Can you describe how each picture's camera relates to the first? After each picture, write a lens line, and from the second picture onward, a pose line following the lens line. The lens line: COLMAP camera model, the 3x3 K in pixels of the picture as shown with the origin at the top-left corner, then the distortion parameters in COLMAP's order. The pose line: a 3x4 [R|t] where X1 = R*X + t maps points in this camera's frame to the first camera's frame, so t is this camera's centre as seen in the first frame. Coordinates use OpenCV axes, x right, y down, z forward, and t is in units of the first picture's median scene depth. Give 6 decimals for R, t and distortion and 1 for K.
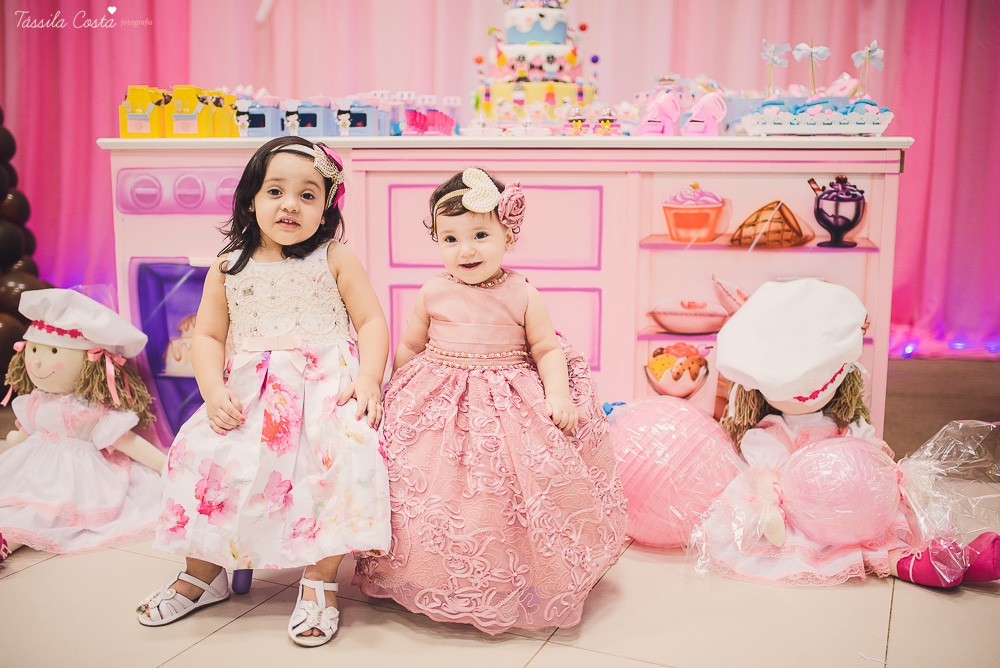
lens RADIAL K [[951.7, 0, 500.0], [0, 951.7, 334.0], [0, 0, 1]] dist [-0.078981, 0.096162]
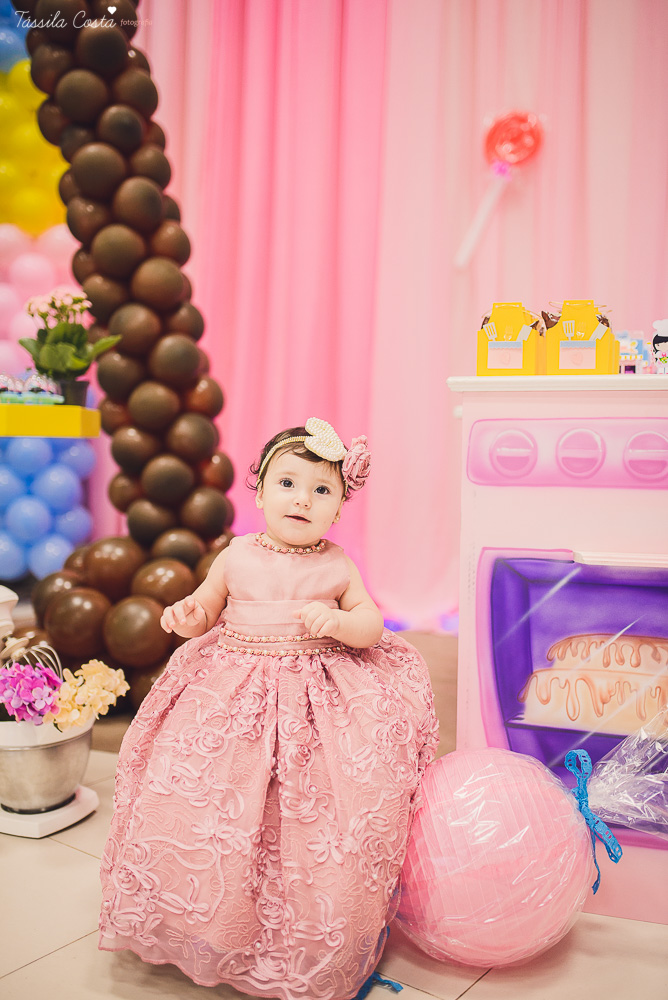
lens RADIAL K [[951.7, 0, 334.0], [0, 951.7, 500.0], [0, 0, 1]] dist [-0.078981, 0.096162]
pose [[0.971969, 0.017978, -0.234422, -0.350427], [-0.043336, 0.993688, -0.103473, -0.041427], [0.231082, 0.110732, 0.966612, 0.316322]]
